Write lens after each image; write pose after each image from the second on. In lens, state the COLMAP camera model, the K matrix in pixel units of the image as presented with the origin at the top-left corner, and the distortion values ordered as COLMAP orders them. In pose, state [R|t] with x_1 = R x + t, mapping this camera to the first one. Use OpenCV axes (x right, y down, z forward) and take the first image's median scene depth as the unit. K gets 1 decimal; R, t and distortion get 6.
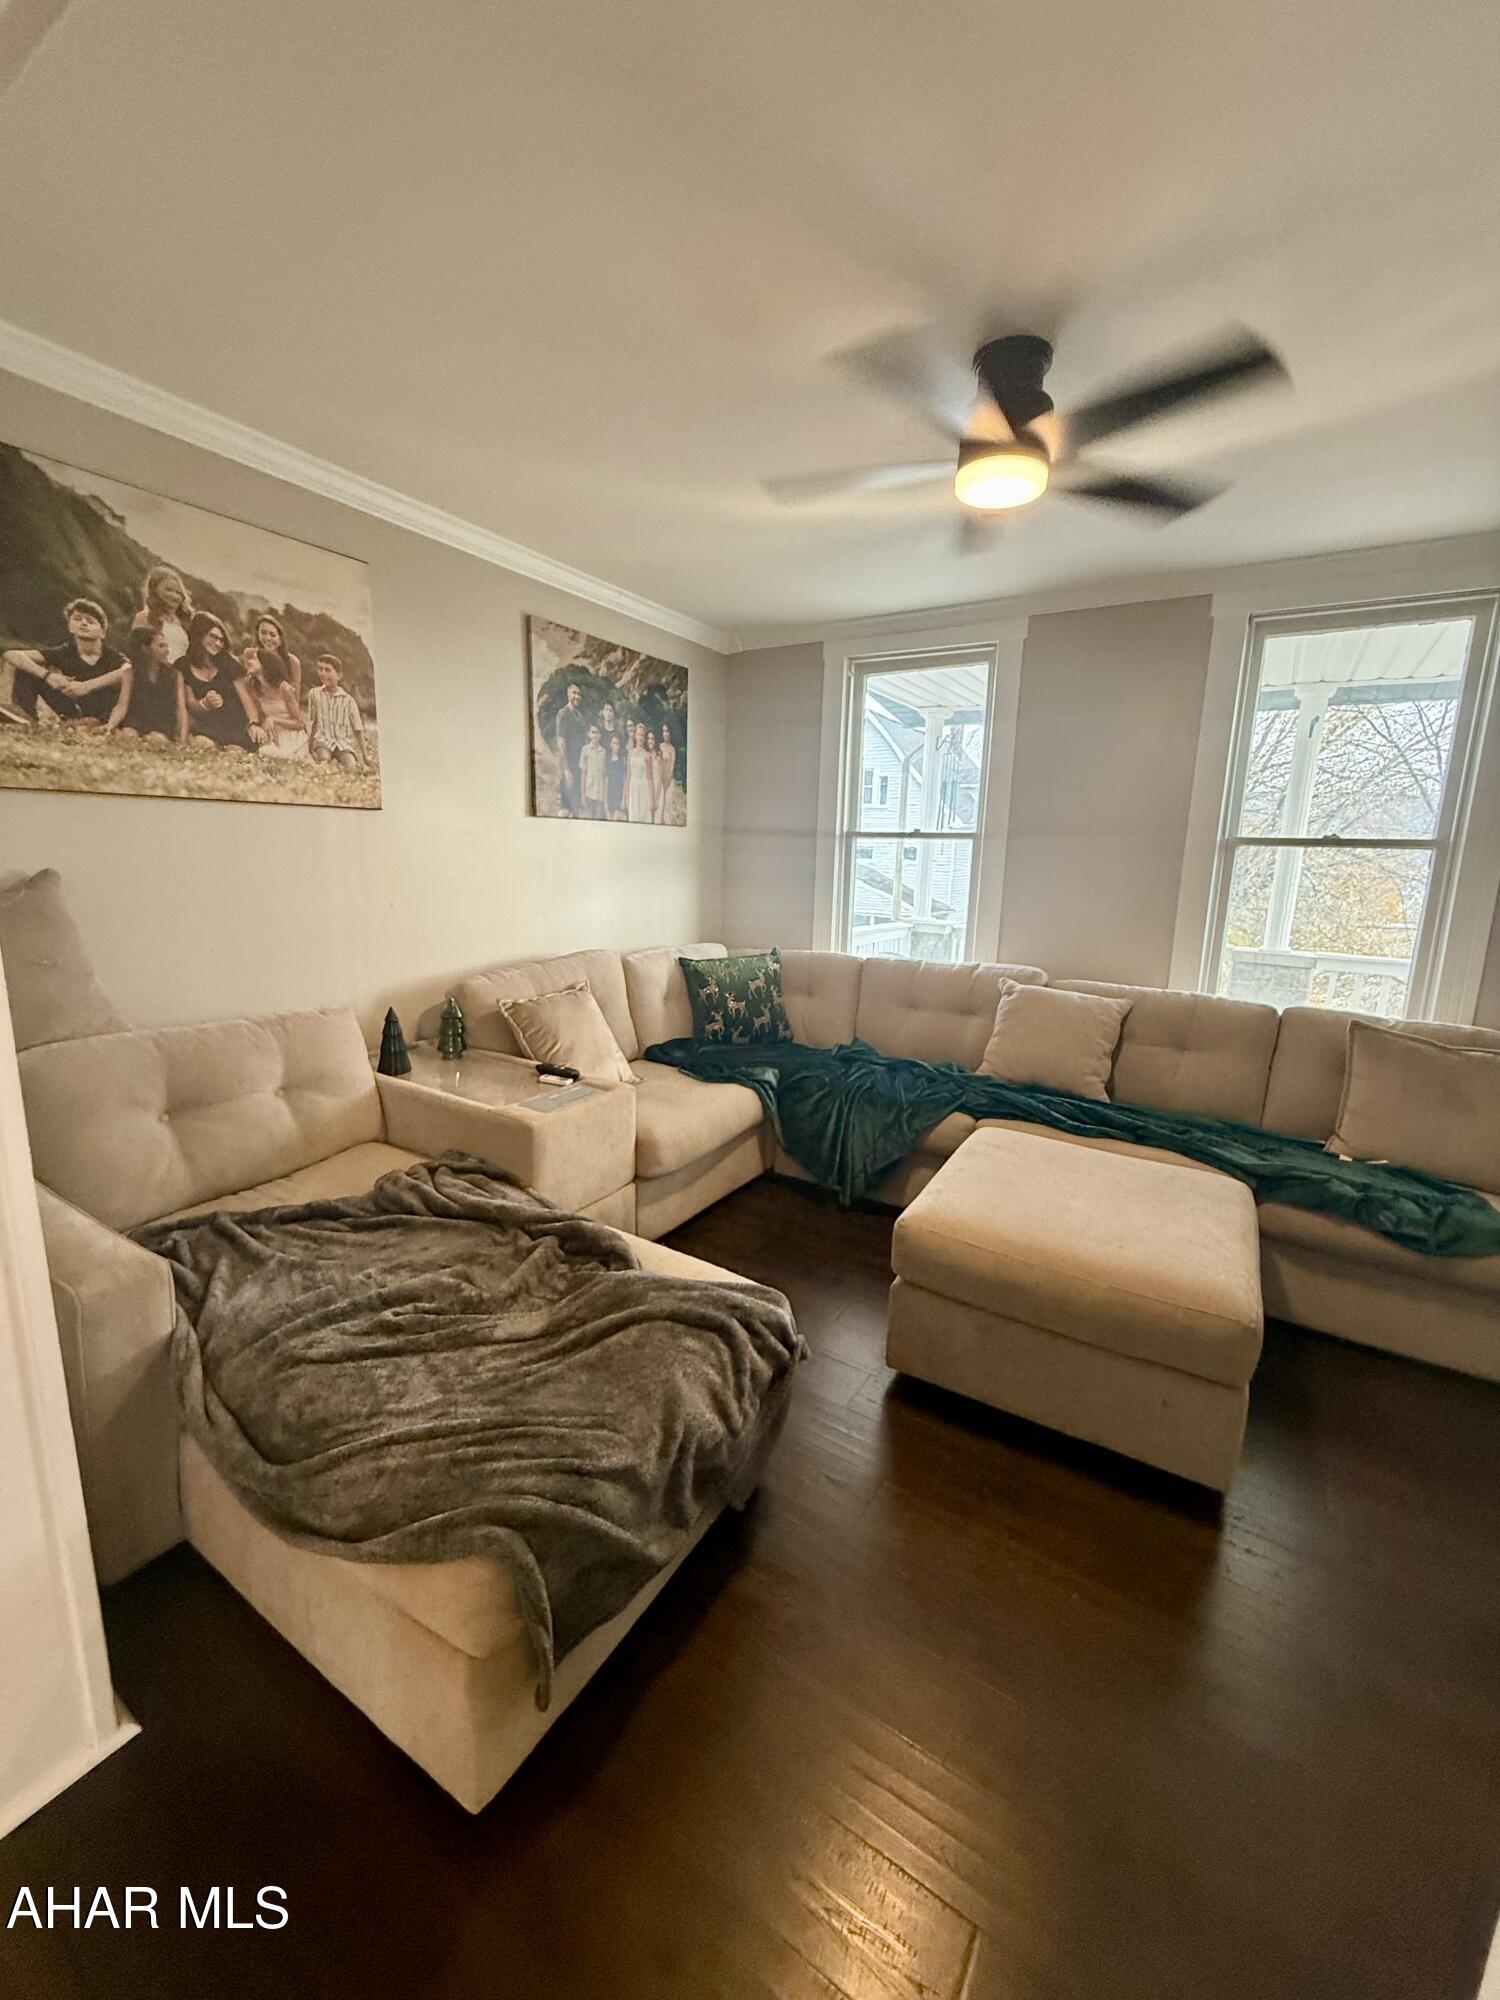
lens RADIAL K [[797.1, 0, 746.6], [0, 797.1, 995.6], [0, 0, 1]] dist [-0.001210, -0.000119]
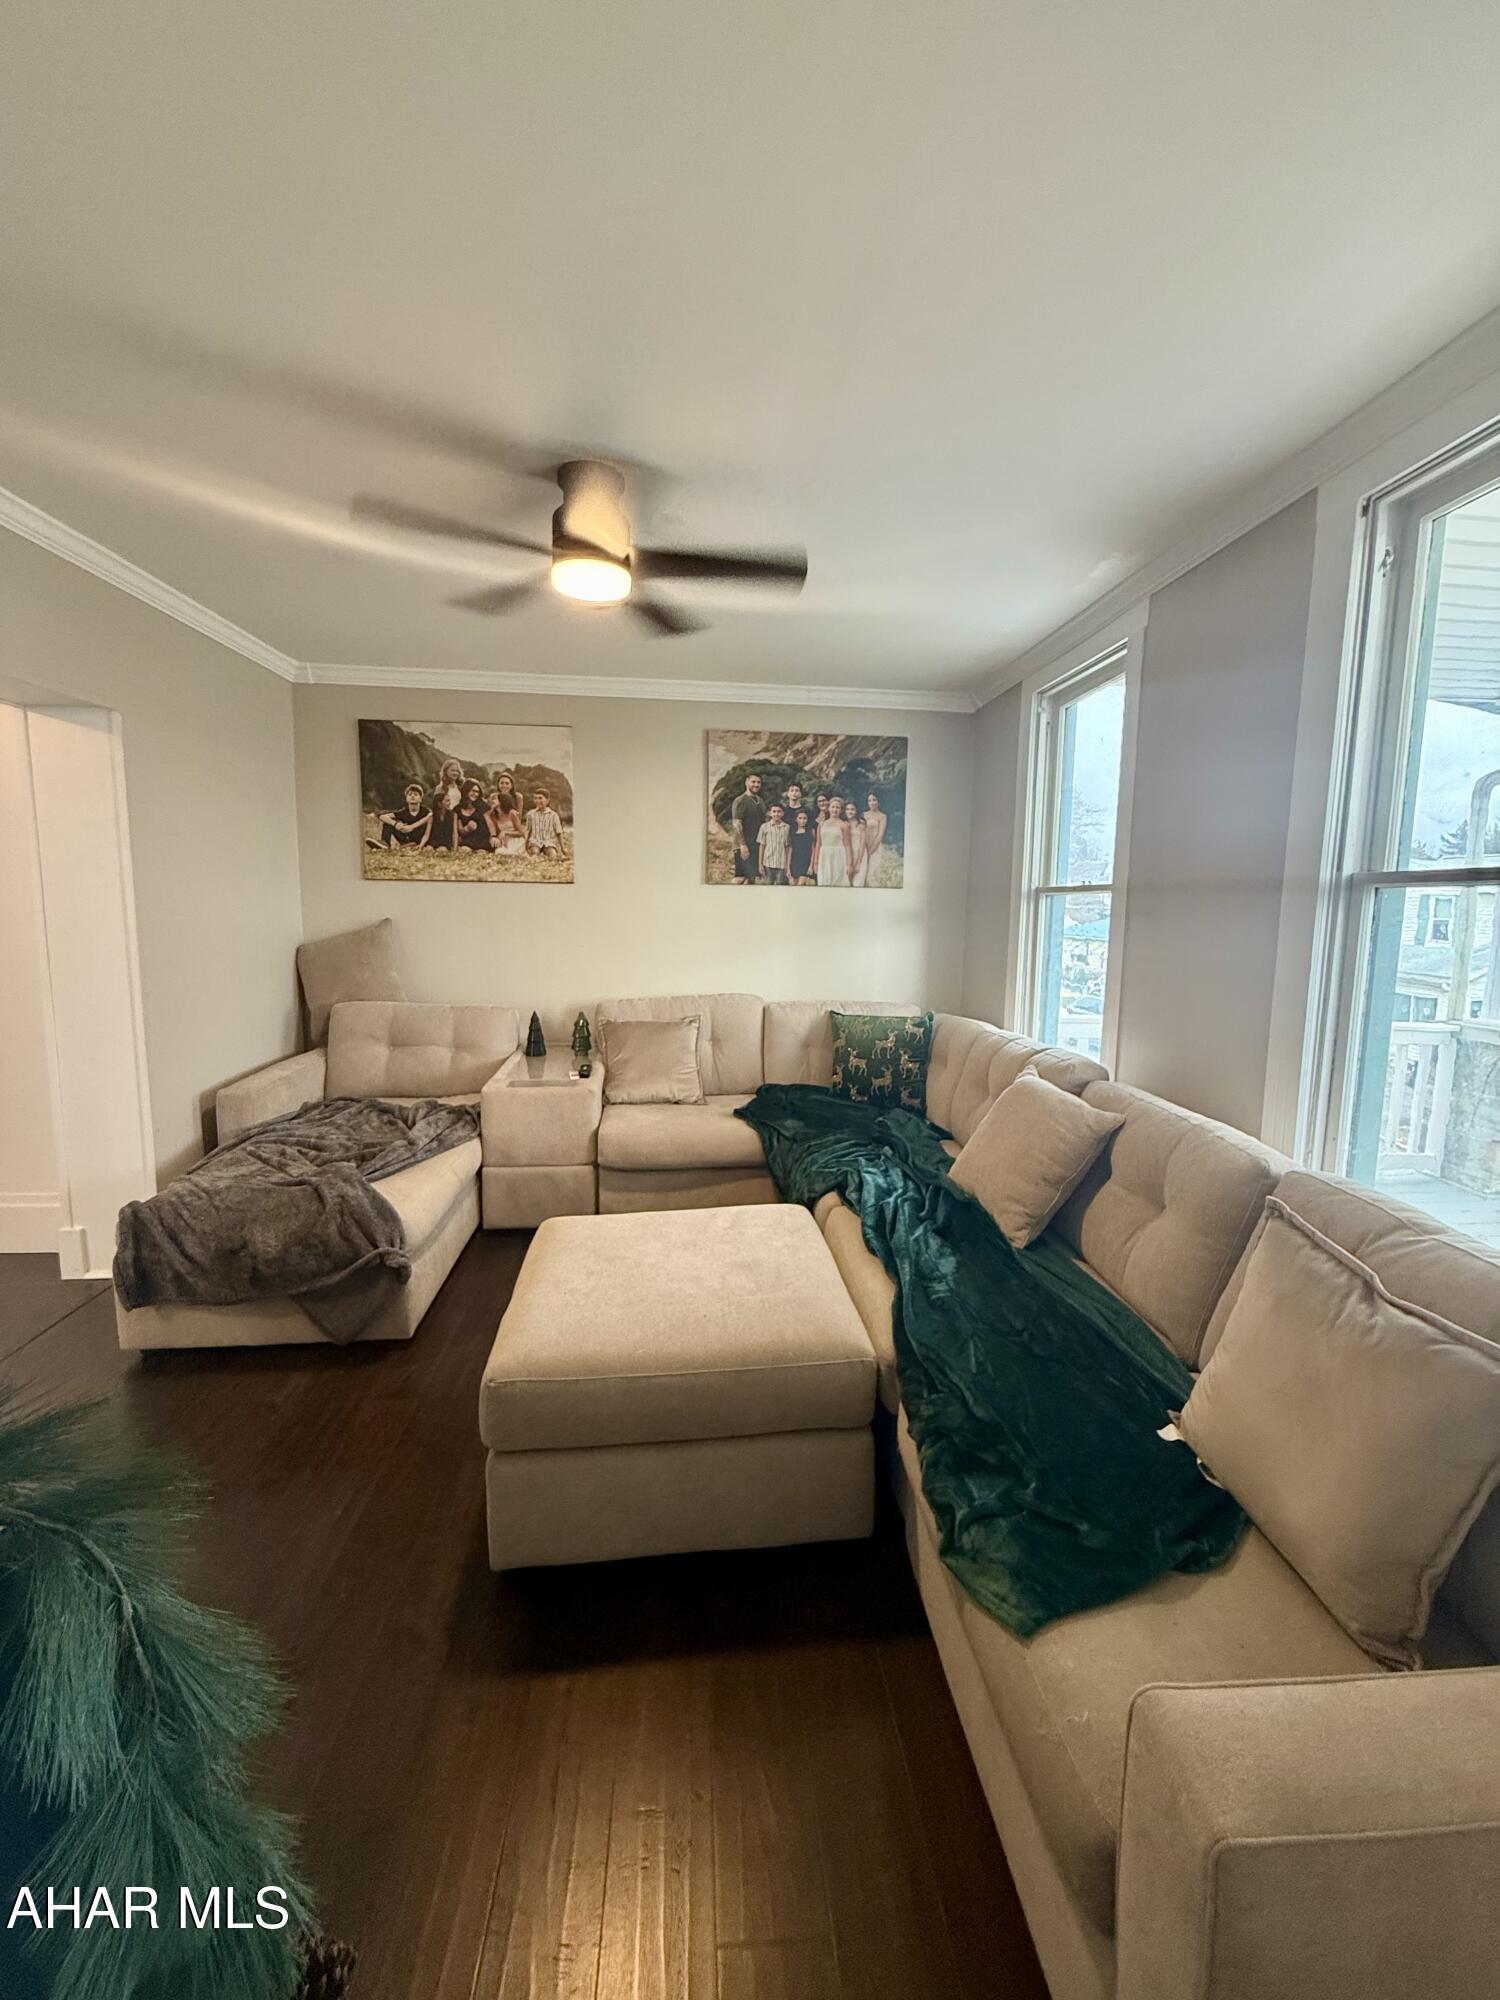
lens RADIAL K [[797.1, 0, 759.3], [0, 797.1, 996.4], [0, 0, 1]] dist [-0.001210, -0.000119]
pose [[0.607207, 0.072773, -0.791204, 0.723989], [-0.145503, 0.989141, -0.020687, -0.031663], [0.781107, 0.127684, 0.611202, 0.289308]]
